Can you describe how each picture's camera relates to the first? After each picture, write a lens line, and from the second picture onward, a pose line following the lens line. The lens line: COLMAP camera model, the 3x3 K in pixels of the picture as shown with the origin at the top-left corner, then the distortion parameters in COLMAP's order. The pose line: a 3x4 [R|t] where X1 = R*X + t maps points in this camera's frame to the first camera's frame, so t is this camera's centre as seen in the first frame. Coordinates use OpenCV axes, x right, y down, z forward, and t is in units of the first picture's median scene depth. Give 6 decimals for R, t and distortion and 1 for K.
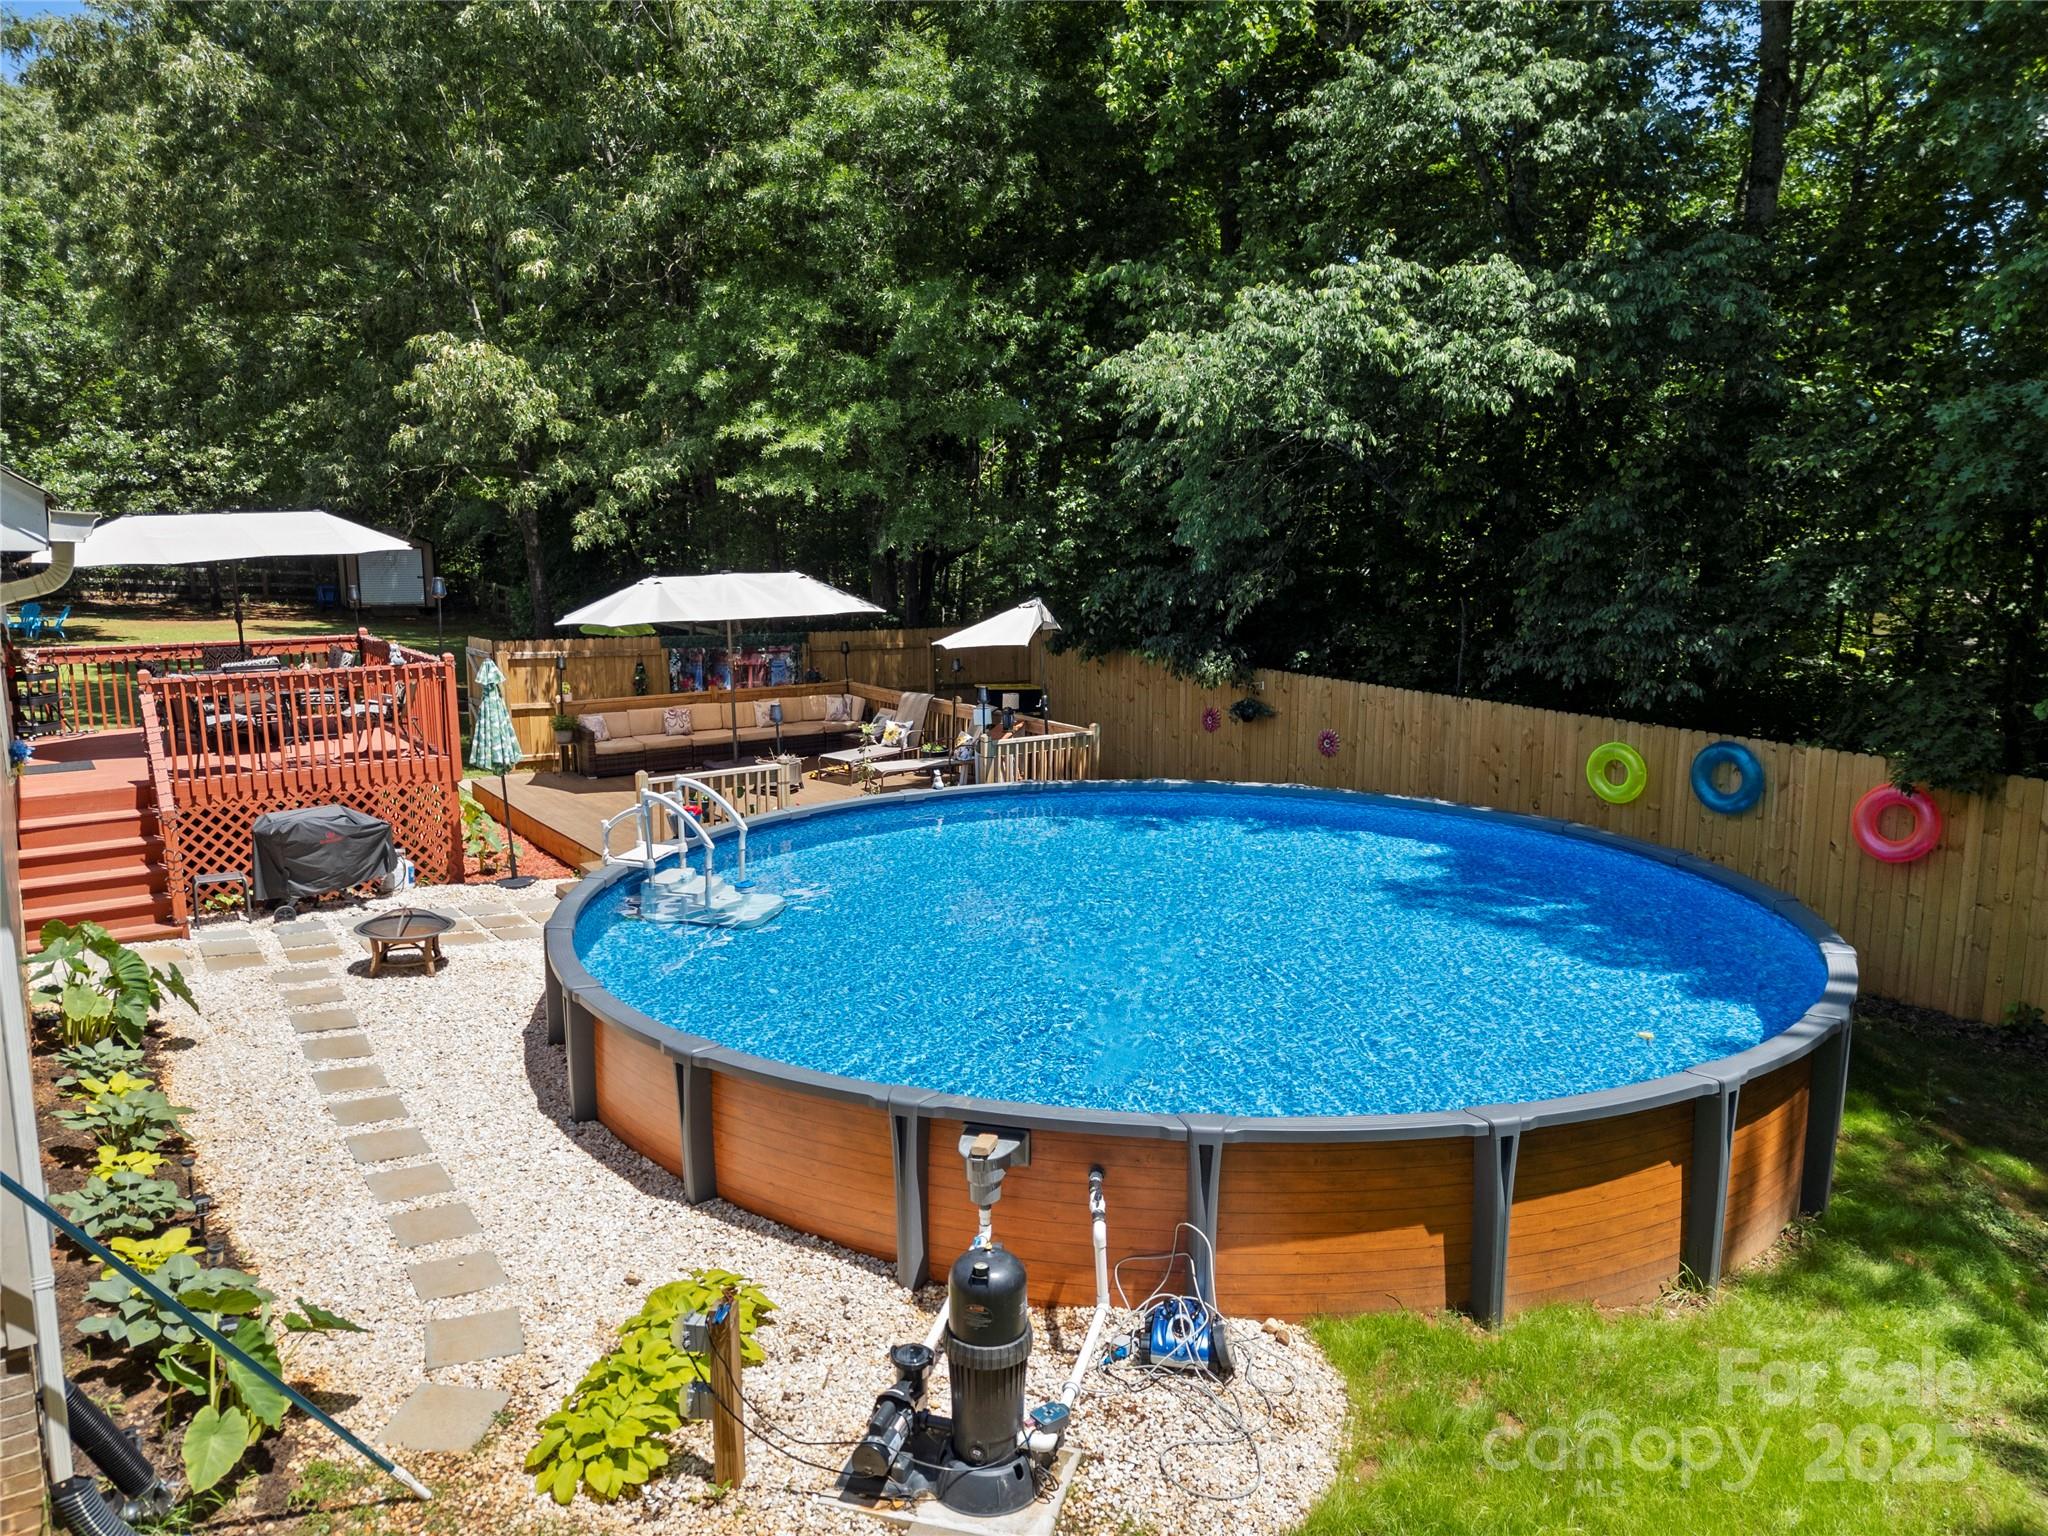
lens RADIAL K [[1432.1, 0, 1024.0], [0, 1432.1, 768.0], [0, 0, 1]] dist [0.070921, -0.069149]
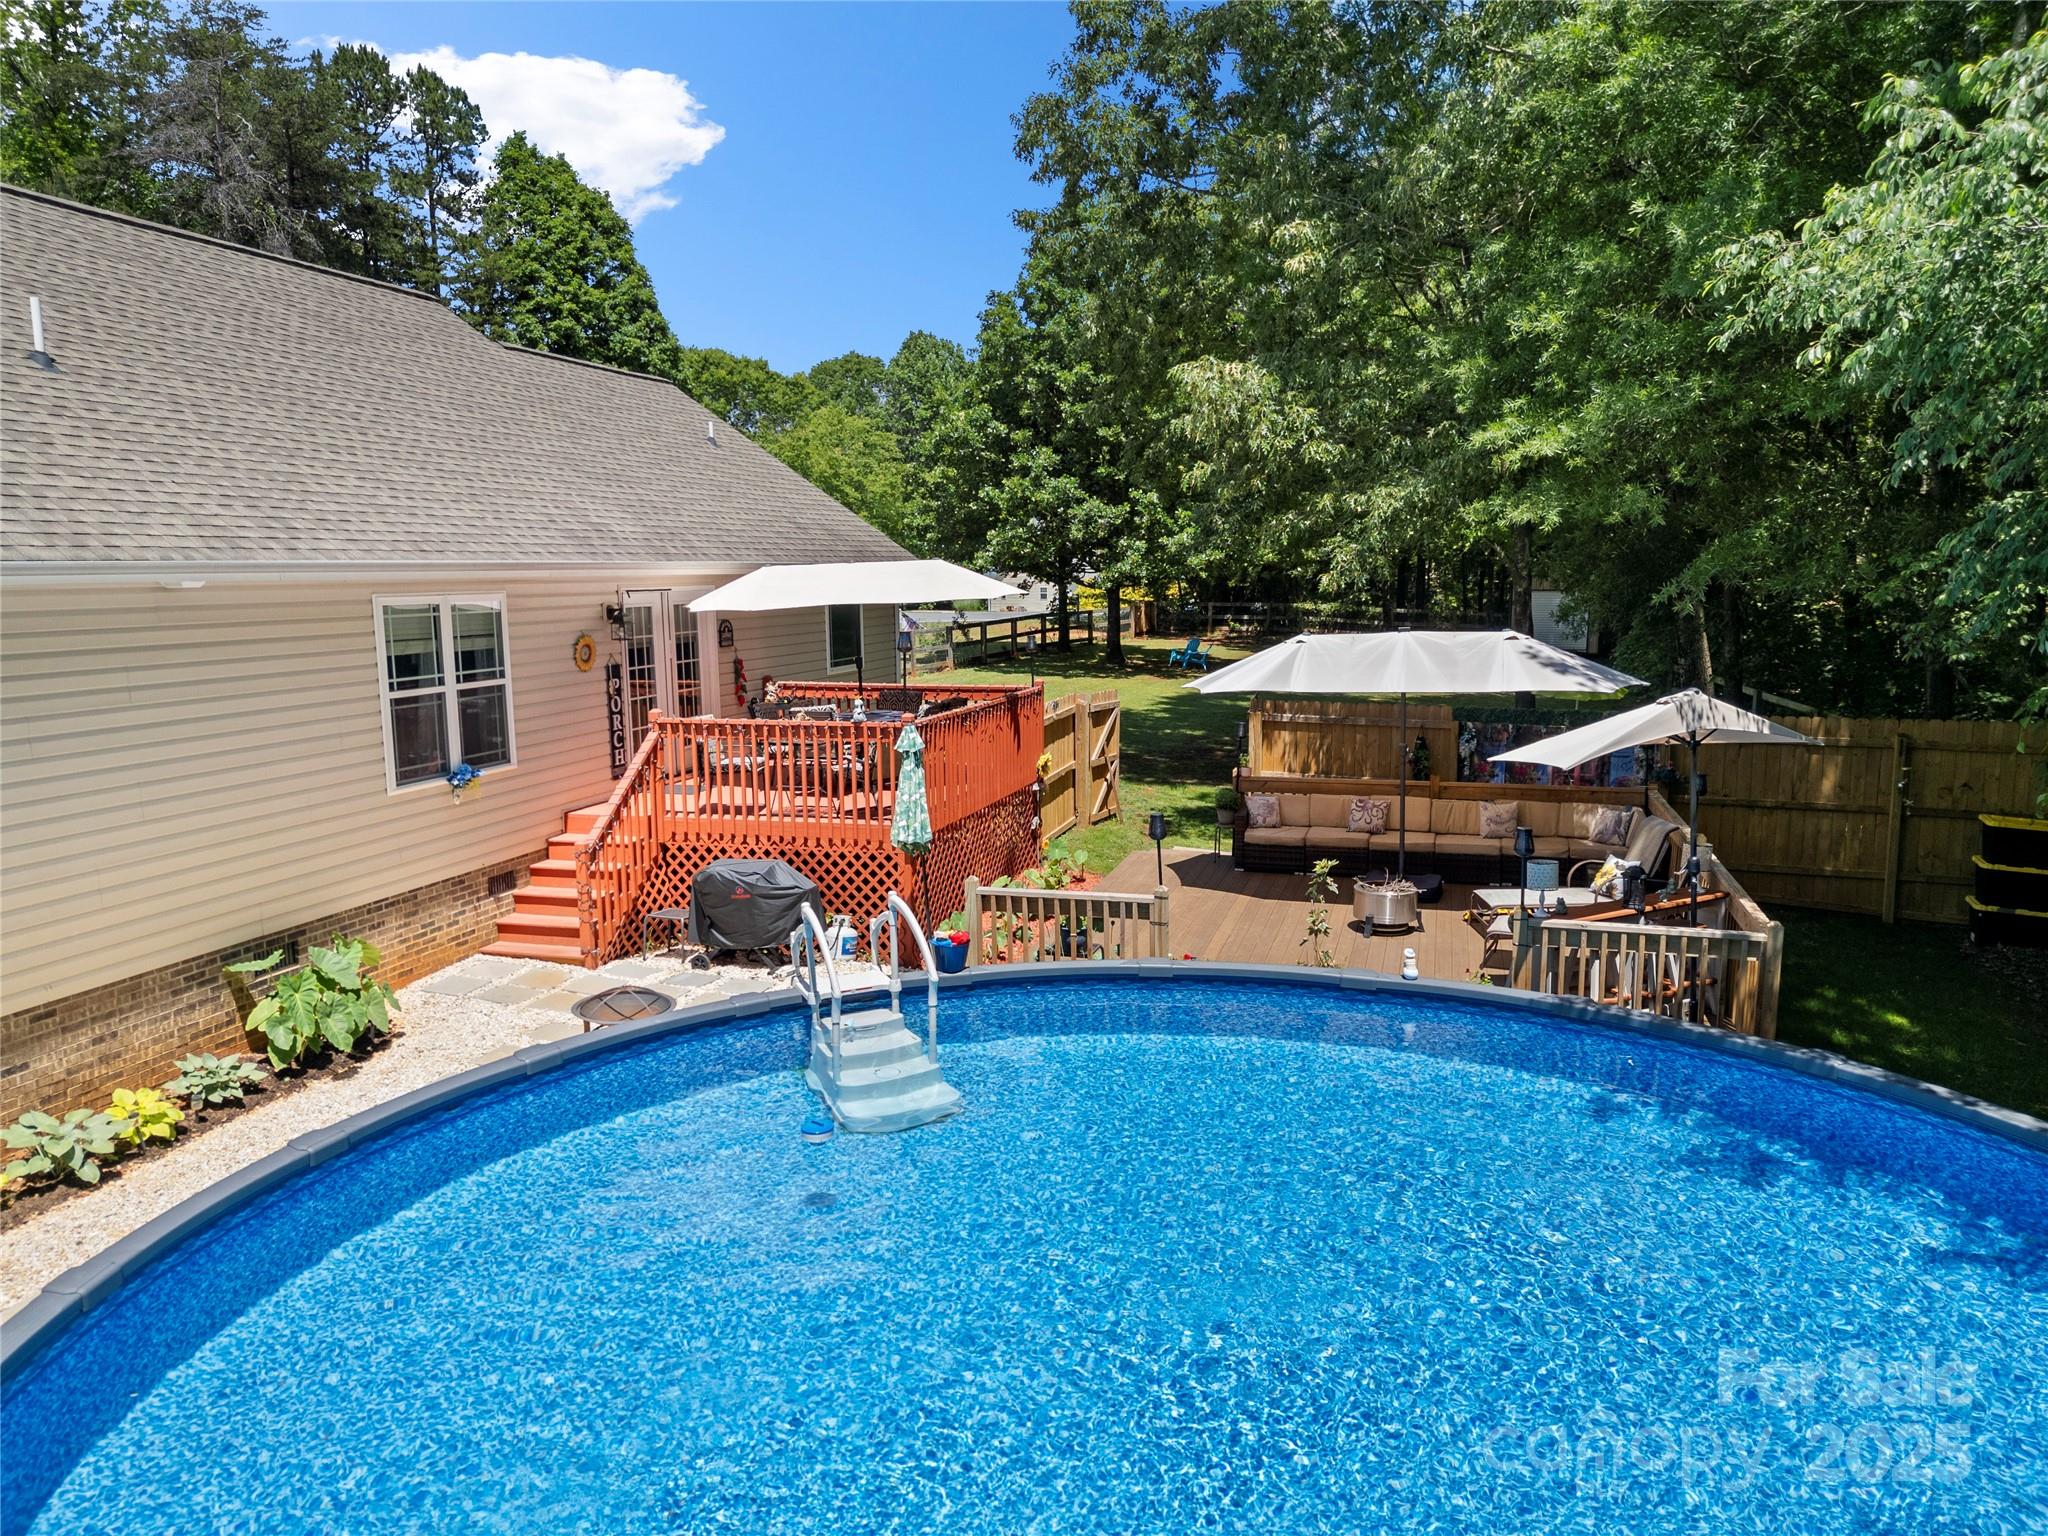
lens RADIAL K [[1432.1, 0, 1024.0], [0, 1432.1, 768.0], [0, 0, 1]] dist [0.070921, -0.069149]
pose [[0.626643, 0.104452, -0.772275, 0.332953], [-0.125908, 0.991528, 0.031942, -0.079626], [0.769068, 0.077219, 0.634485, 0.466065]]
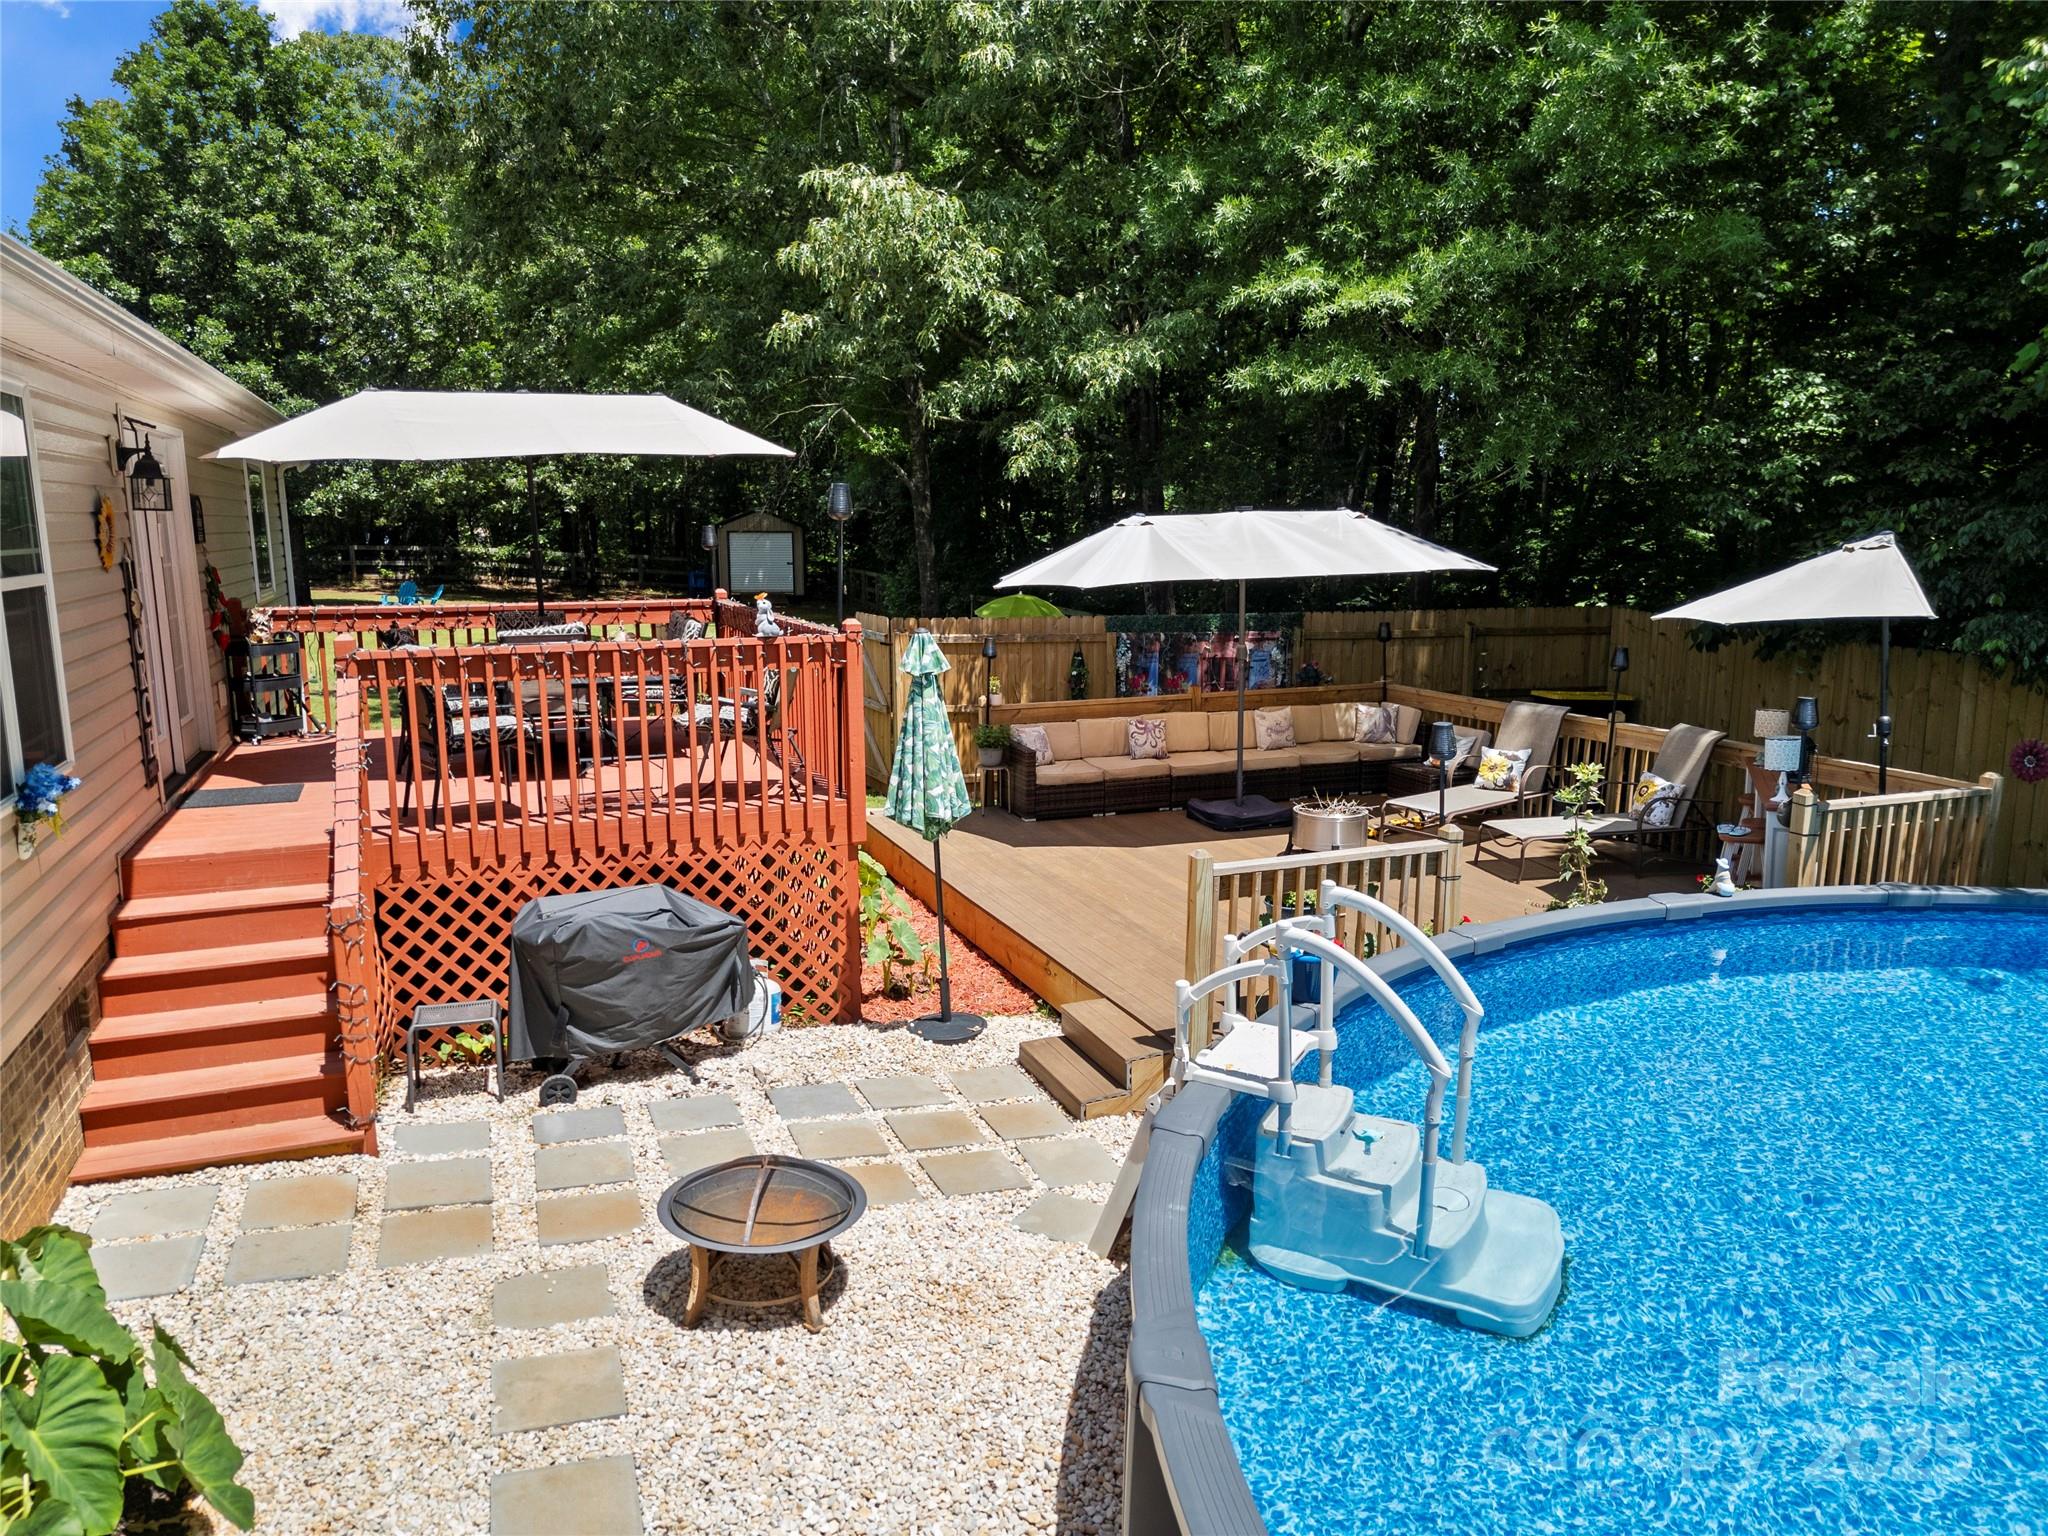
lens RADIAL K [[1432.1, 0, 1024.0], [0, 1432.1, 768.0], [0, 0, 1]] dist [0.070921, -0.069149]
pose [[0.973602, 0.036427, -0.225329, -0.195036], [-0.036910, 0.999316, 0.002071, -0.023356], [0.225250, 0.006301, 0.974281, 0.448748]]
